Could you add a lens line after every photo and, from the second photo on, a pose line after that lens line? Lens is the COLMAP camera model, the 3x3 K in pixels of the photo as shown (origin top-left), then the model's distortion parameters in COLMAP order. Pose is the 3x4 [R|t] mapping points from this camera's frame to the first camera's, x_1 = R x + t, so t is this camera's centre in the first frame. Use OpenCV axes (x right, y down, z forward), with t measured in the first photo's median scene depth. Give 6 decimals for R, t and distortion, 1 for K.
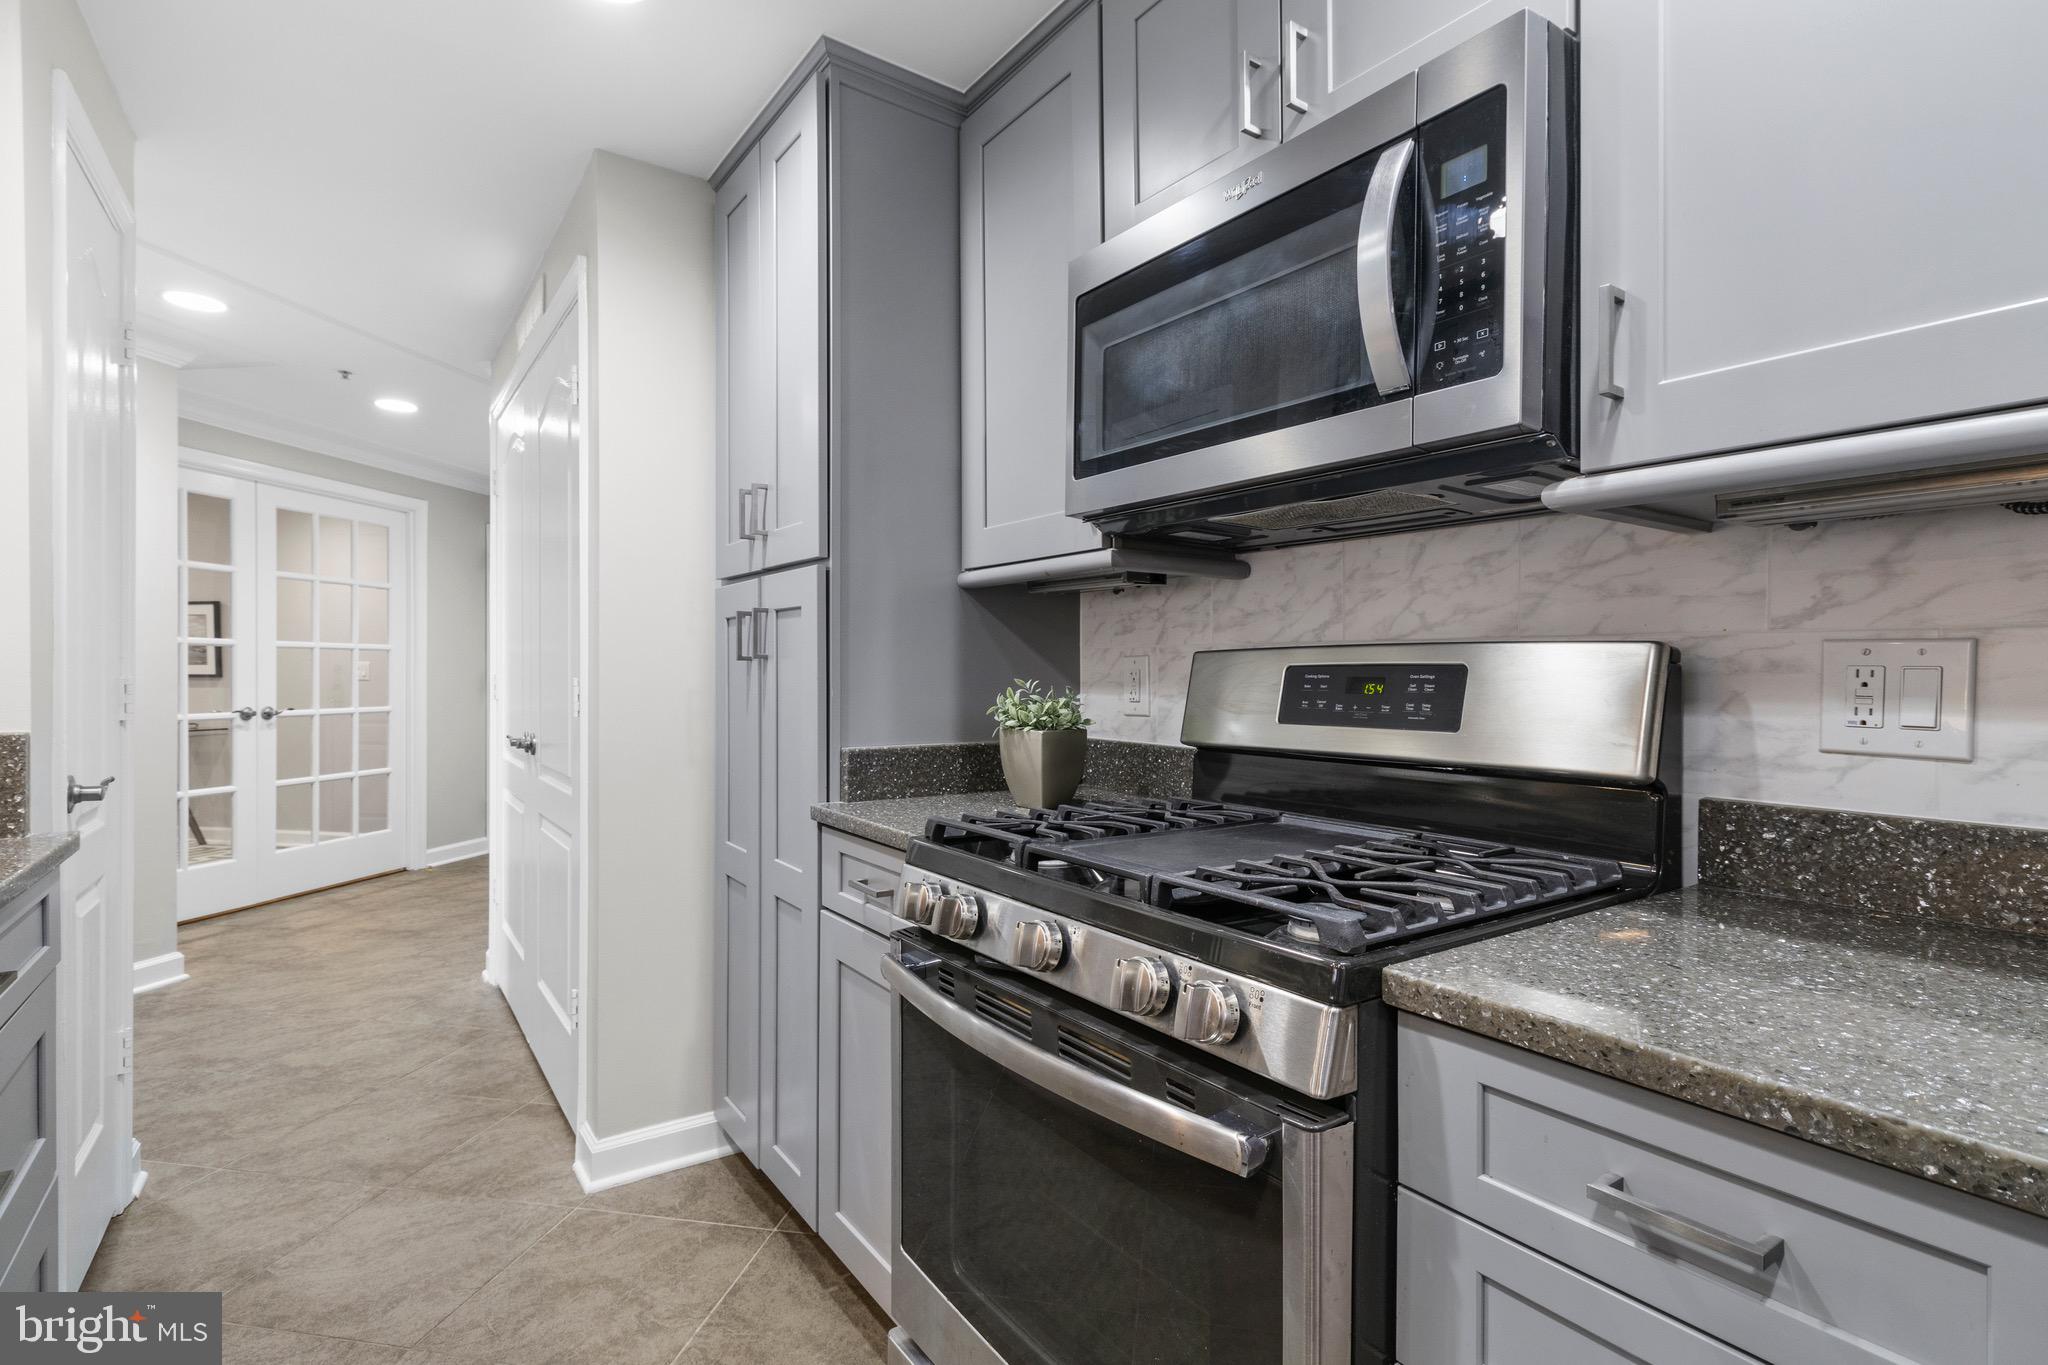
lens RADIAL K [[975.7, 0, 1027.1], [0, 975.7, 671.1], [0, 0, 1]] dist [0.005247, 0.001191]
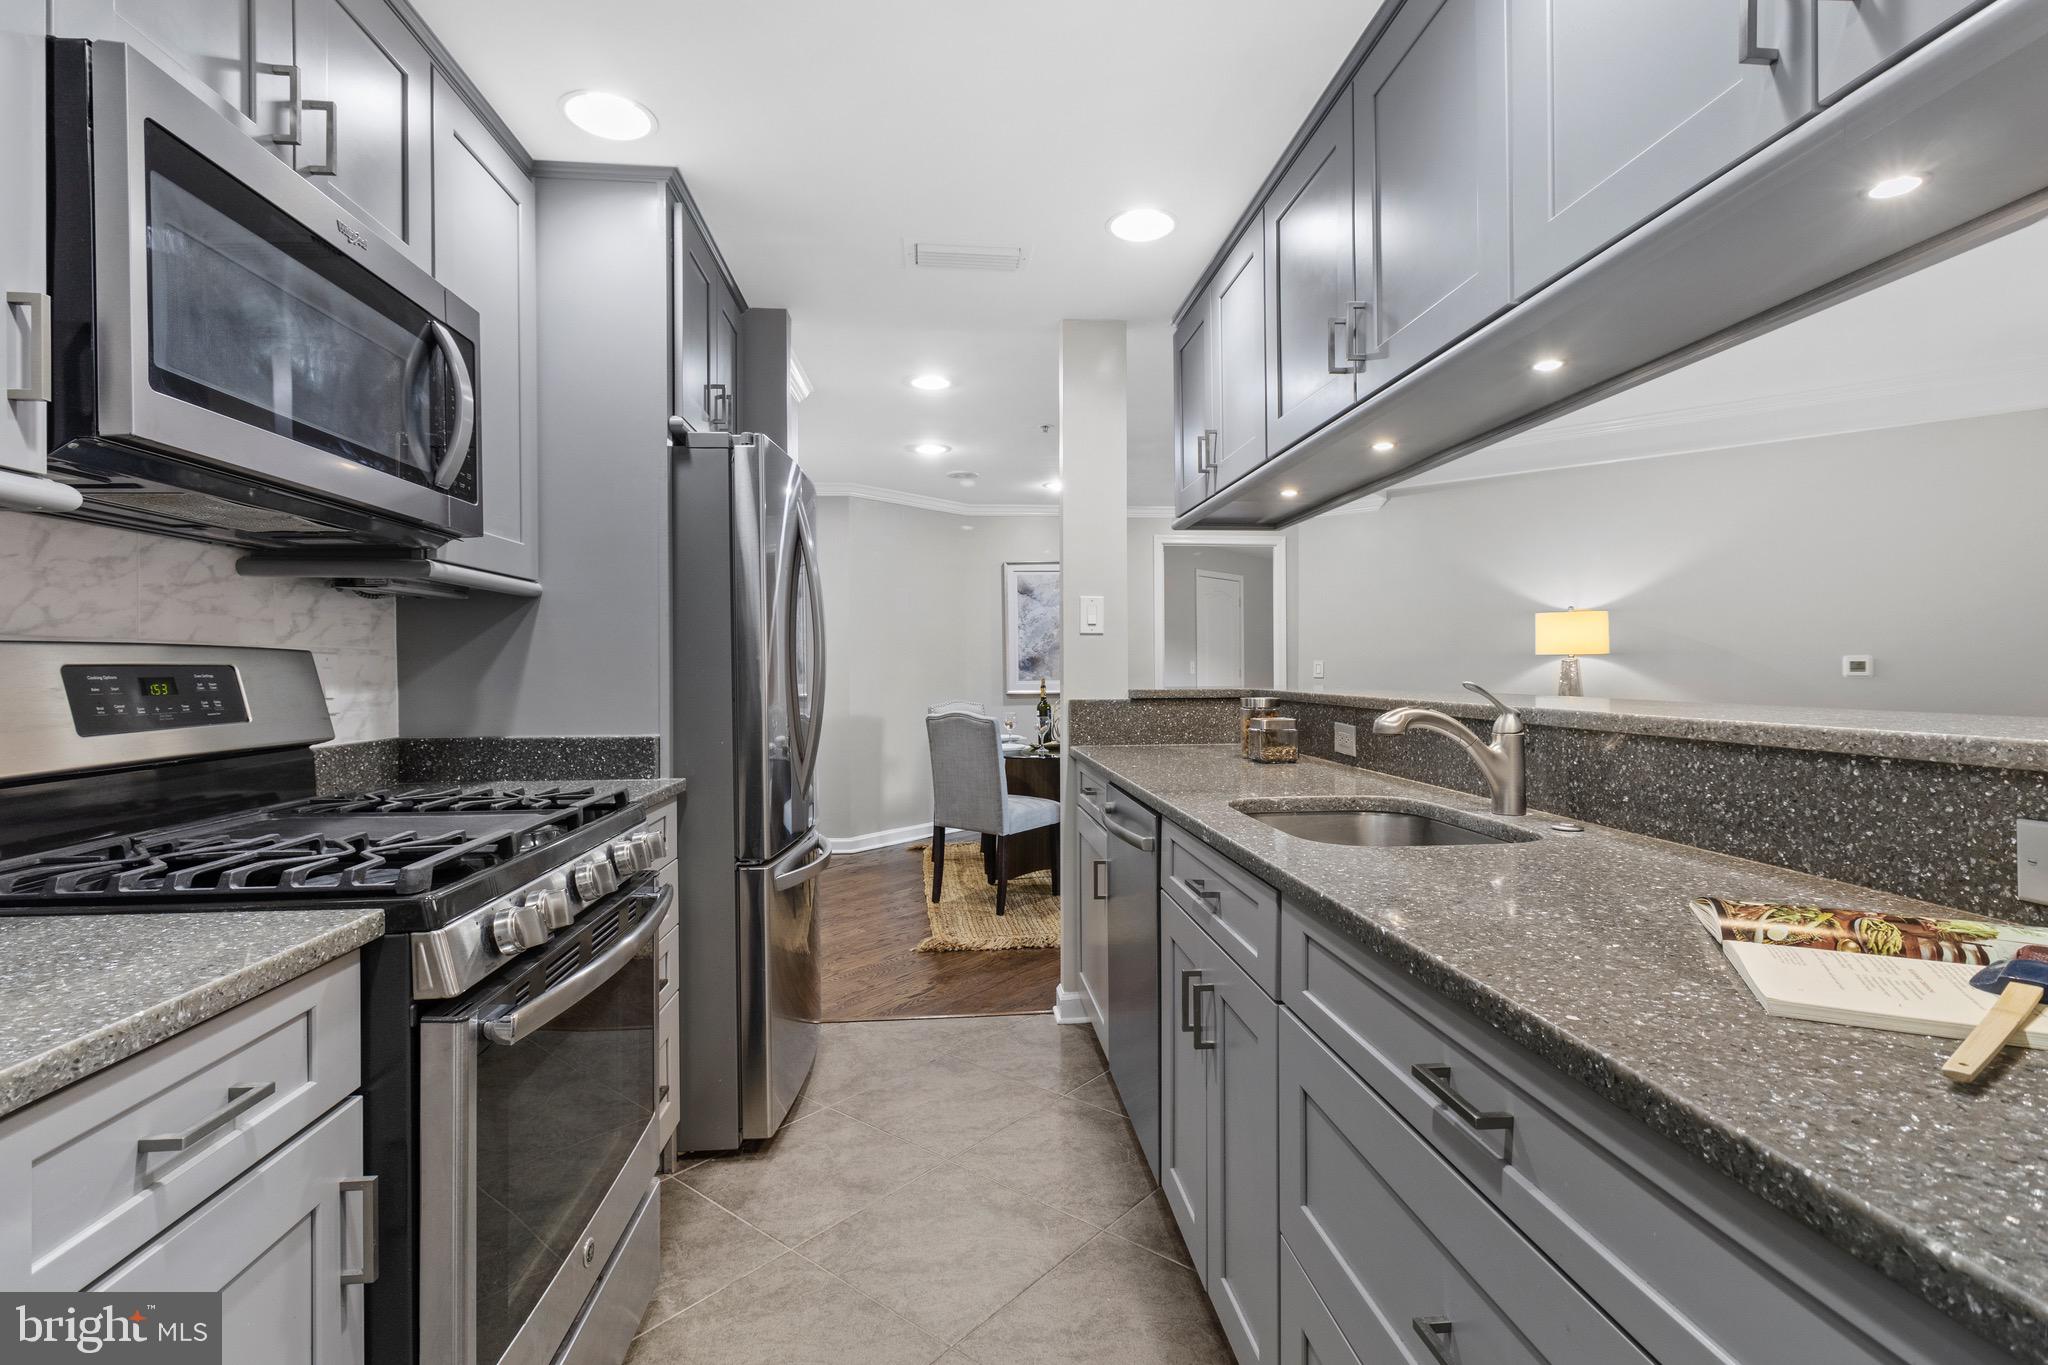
lens RADIAL K [[975.7, 0, 1022.3], [0, 975.7, 684.7], [0, 0, 1]] dist [0.005247, 0.001191]
pose [[-0.865509, -0.013064, 0.500723, -0.926825], [-0.003095, 0.999780, 0.020734, -0.010176], [-0.500884, 0.016396, -0.865359, 1.482405]]
